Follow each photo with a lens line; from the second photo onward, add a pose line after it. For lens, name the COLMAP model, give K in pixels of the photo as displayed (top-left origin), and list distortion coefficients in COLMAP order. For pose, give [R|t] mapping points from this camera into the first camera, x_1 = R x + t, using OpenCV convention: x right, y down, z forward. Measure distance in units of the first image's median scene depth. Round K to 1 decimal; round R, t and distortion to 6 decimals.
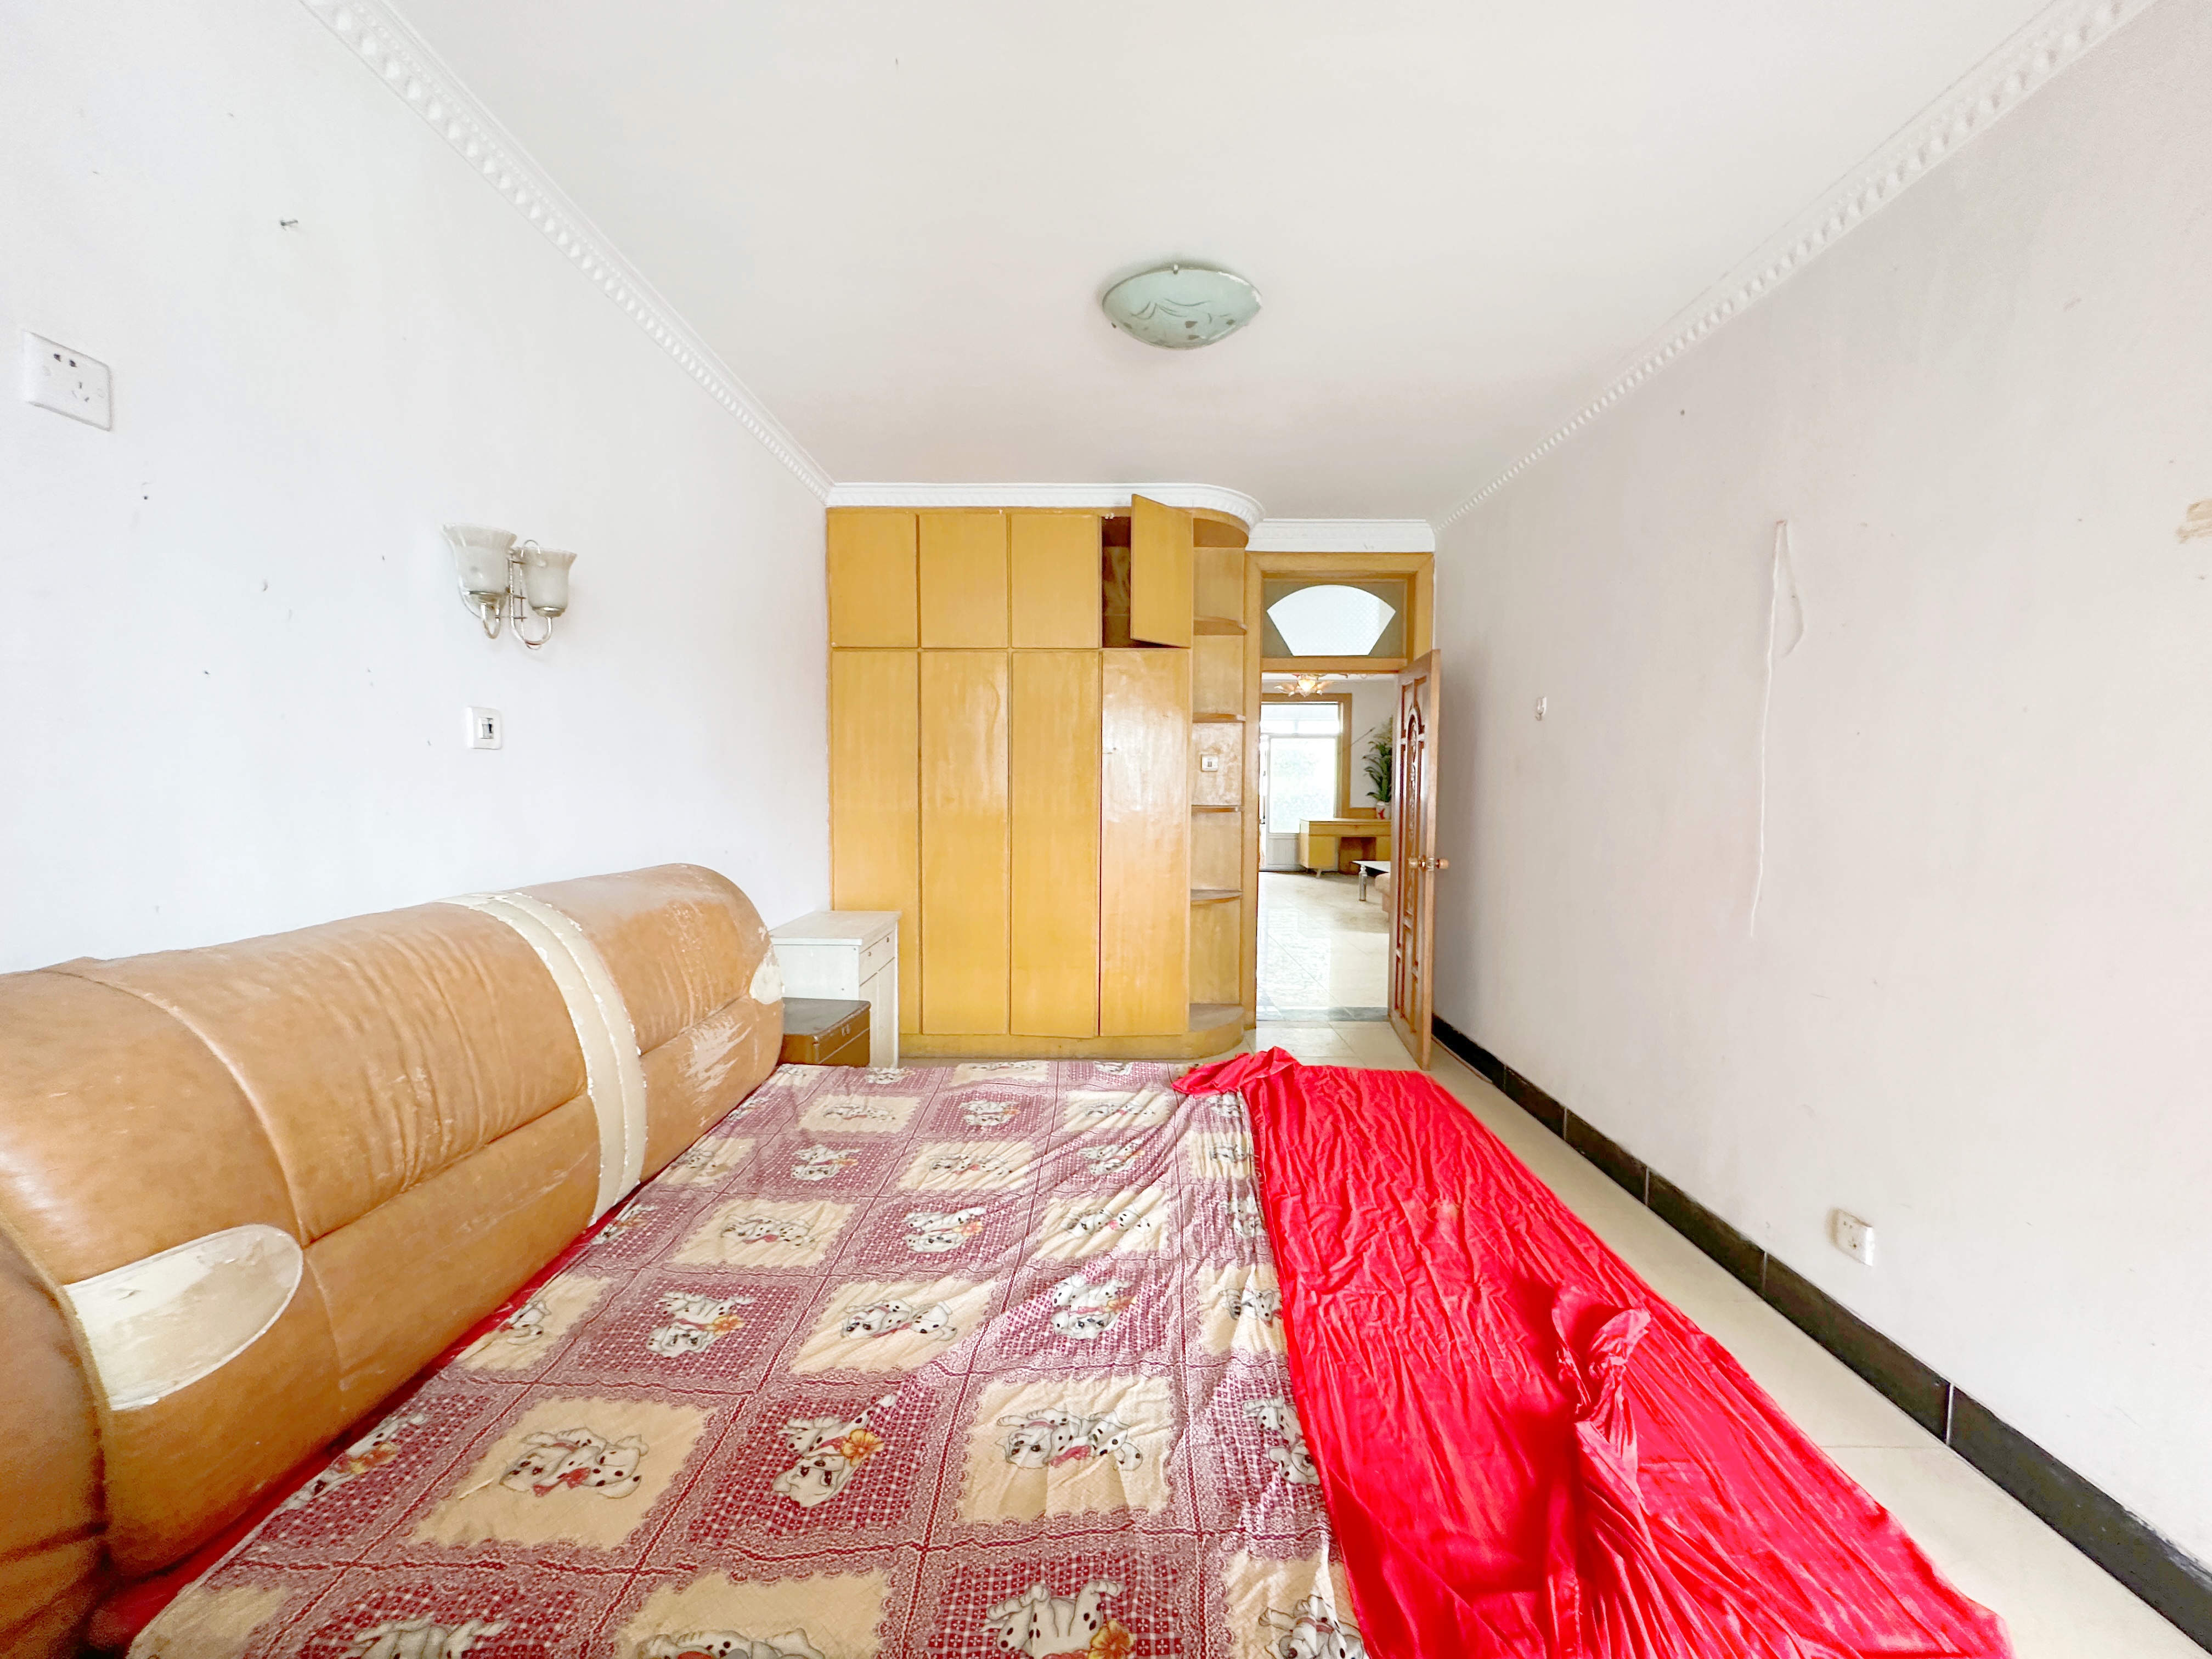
lens RADIAL K [[884.6, 0, 1099.0], [0, 884.6, 837.8], [0, 0, 1]] dist [-0.000291, 0.000003]
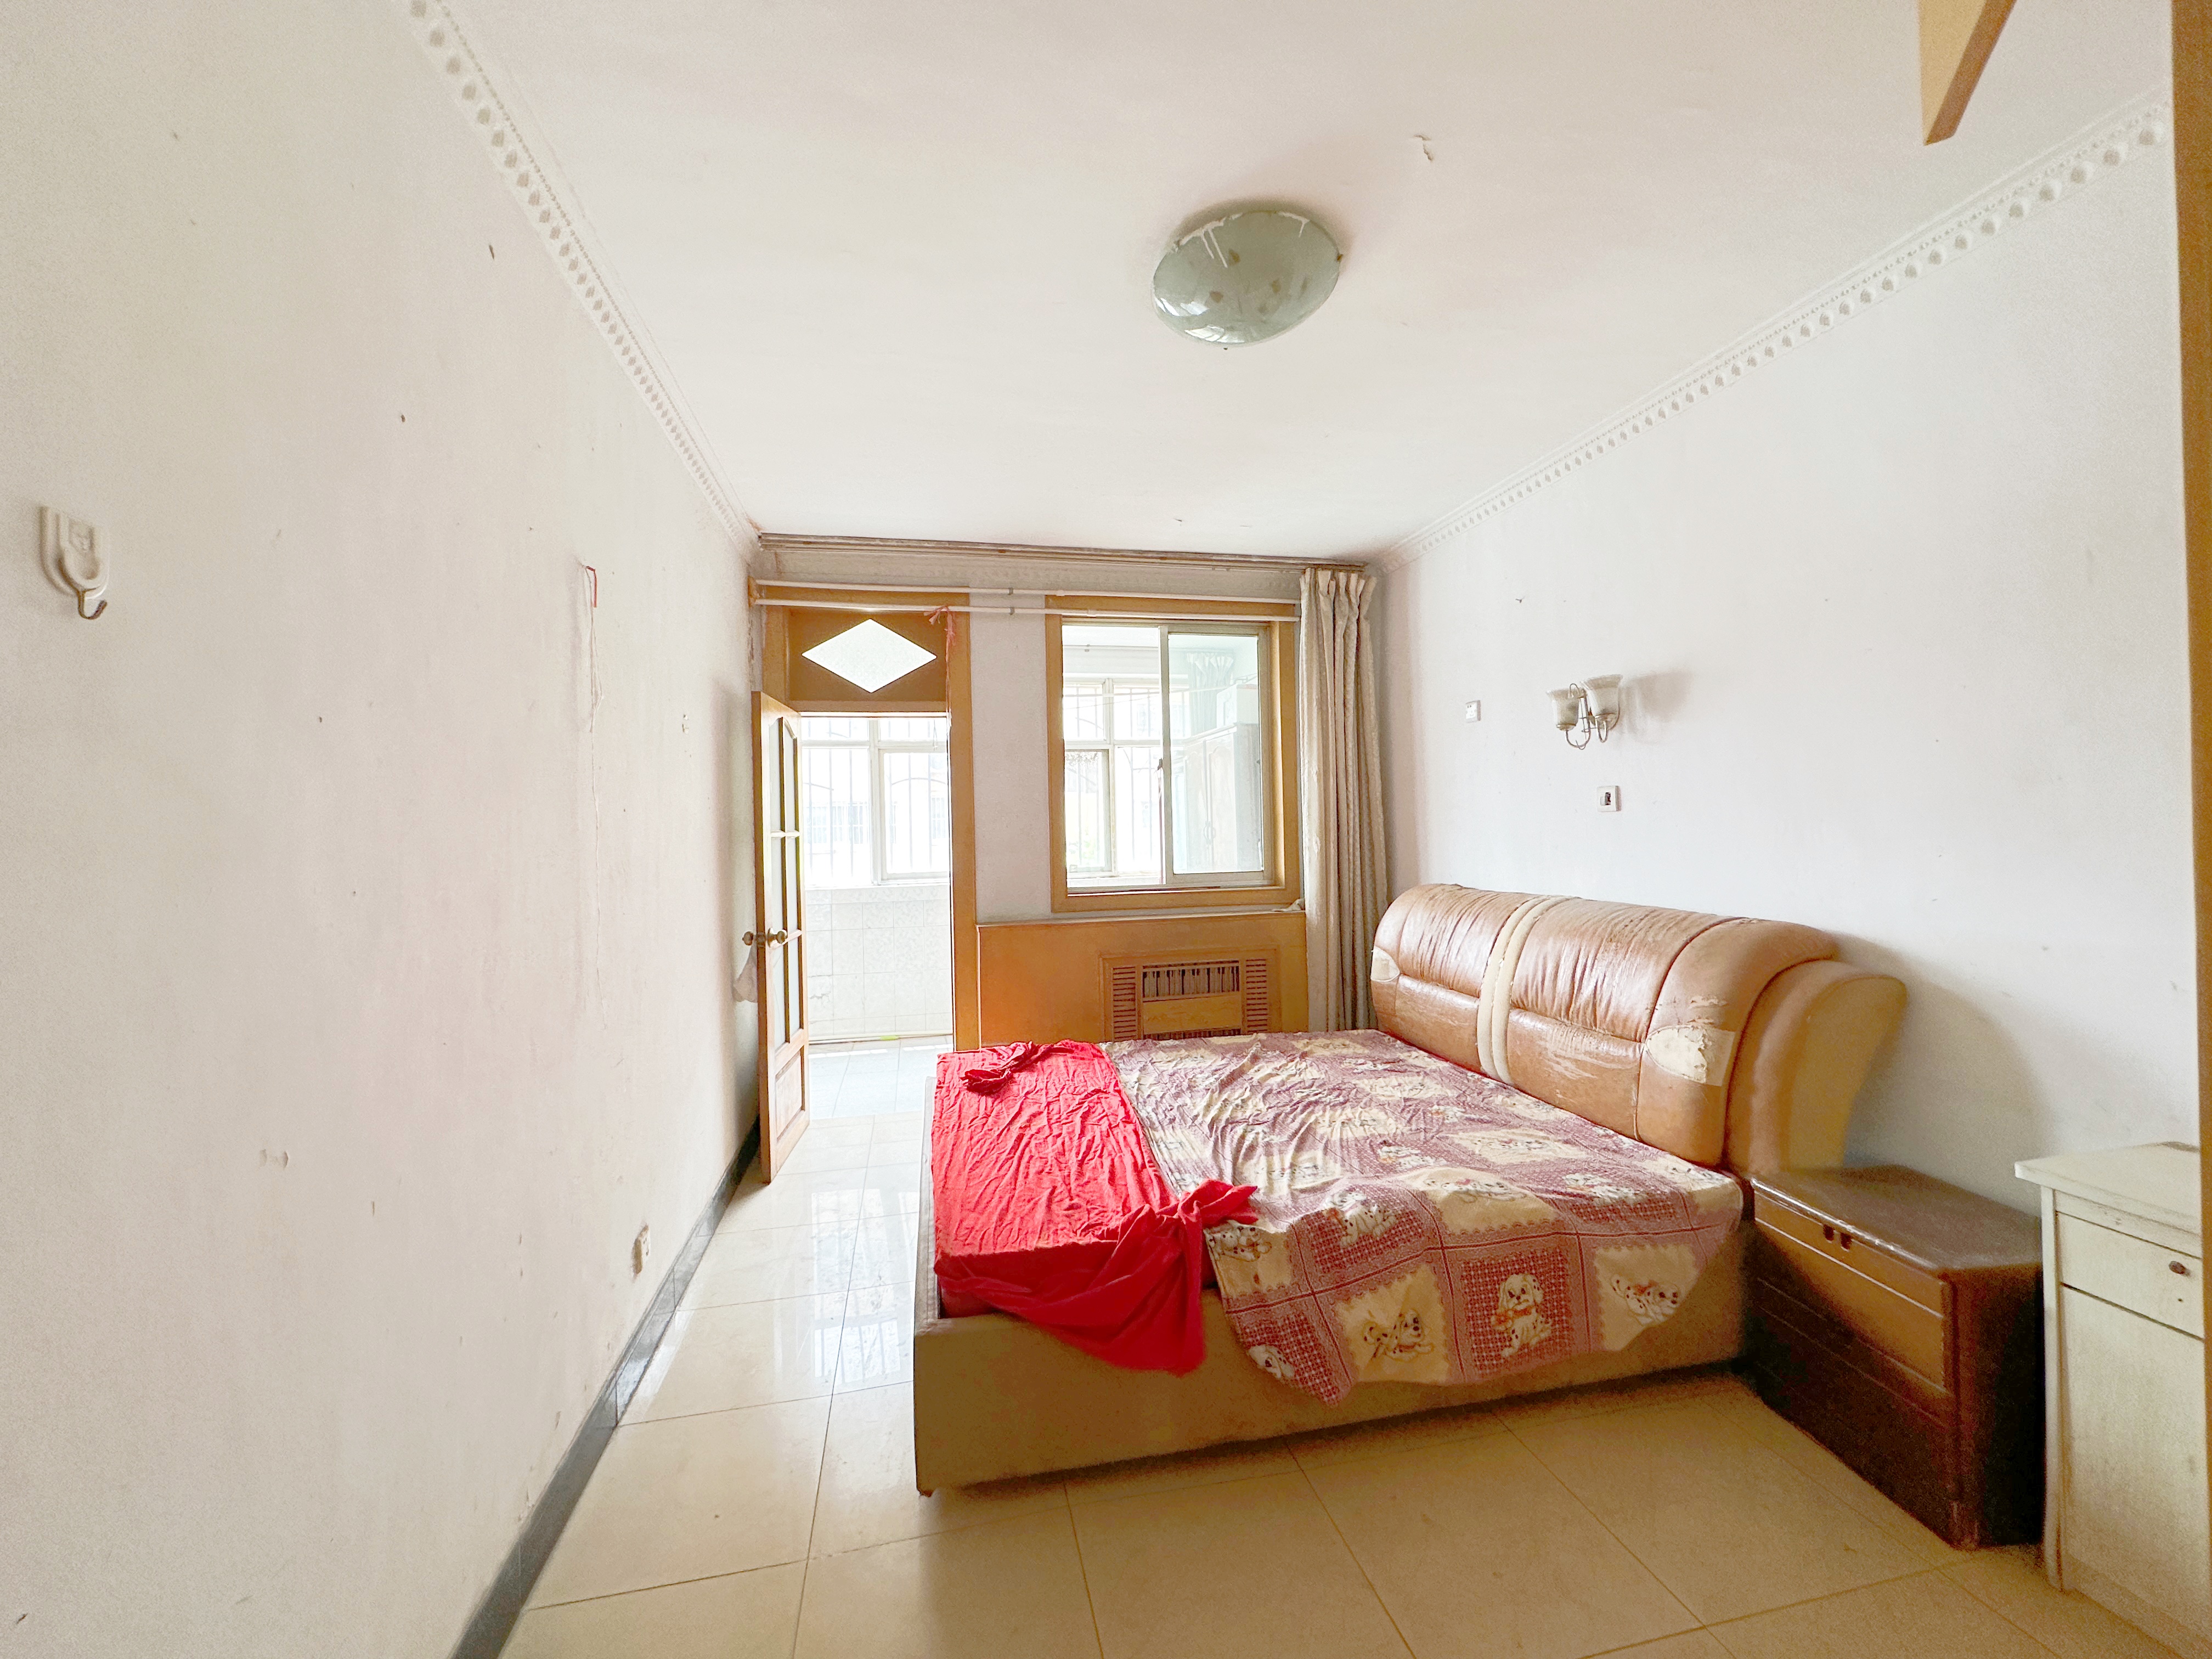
lens RADIAL K [[884.6, 0, 1107.4], [0, 884.6, 821.8], [0, 0, 1]] dist [-0.000291, 0.000003]
pose [[-0.974004, 0.021759, -0.225483, 0.266080], [0.005160, 0.997249, 0.073946, -0.096370], [0.226471, 0.070860, -0.971437, 1.144375]]
